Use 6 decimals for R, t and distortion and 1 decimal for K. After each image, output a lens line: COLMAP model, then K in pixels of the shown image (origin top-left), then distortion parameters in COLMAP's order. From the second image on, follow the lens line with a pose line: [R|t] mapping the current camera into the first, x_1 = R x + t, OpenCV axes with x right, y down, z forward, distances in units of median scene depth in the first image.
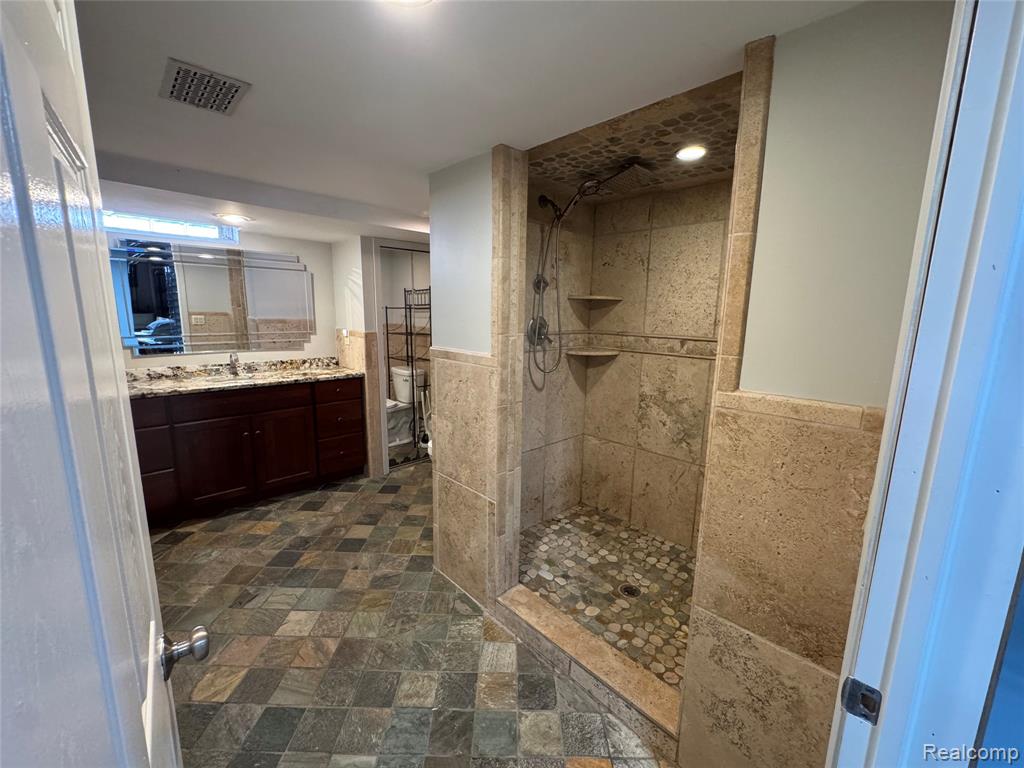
lens RADIAL K [[410.6, 0, 511.9], [0, 410.6, 381.9], [0, 0, 1]] dist [-0.002631, 0.000140]
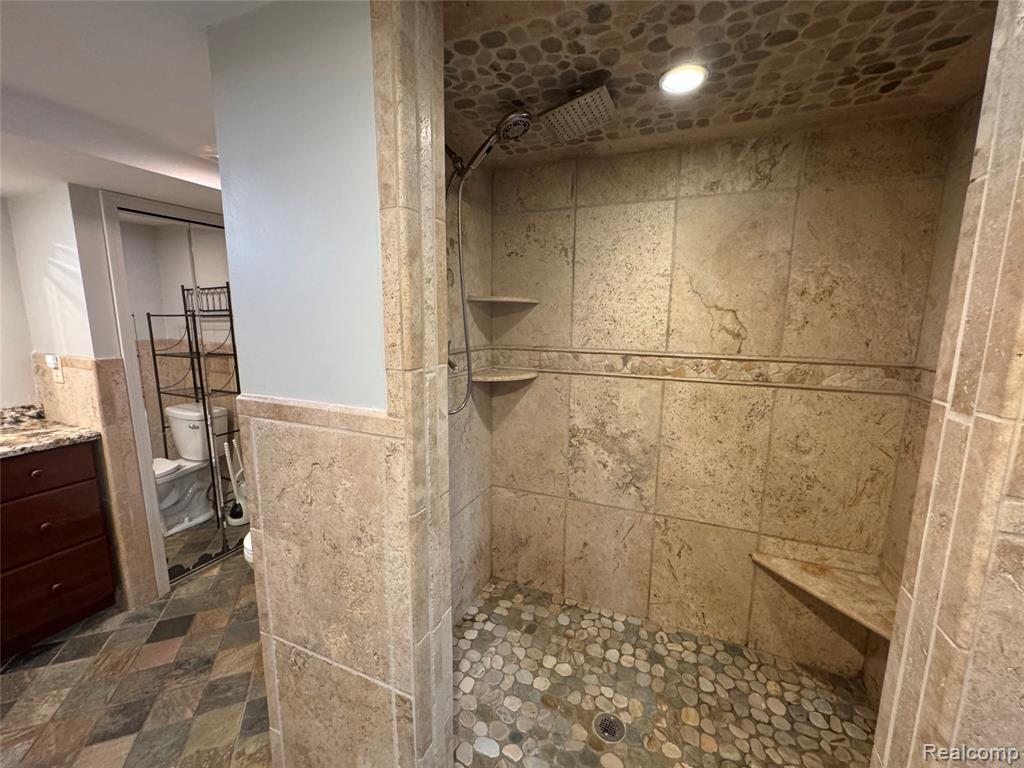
lens RADIAL K [[410.6, 0, 511.9], [0, 410.6, 382.2], [0, 0, 1]] dist [-0.002631, 0.000140]
pose [[0.919921, -0.069226, 0.385943, -0.070056], [0.073935, 0.997260, 0.002648, -0.064491], [-0.385069, 0.026099, 0.922519, 0.347474]]
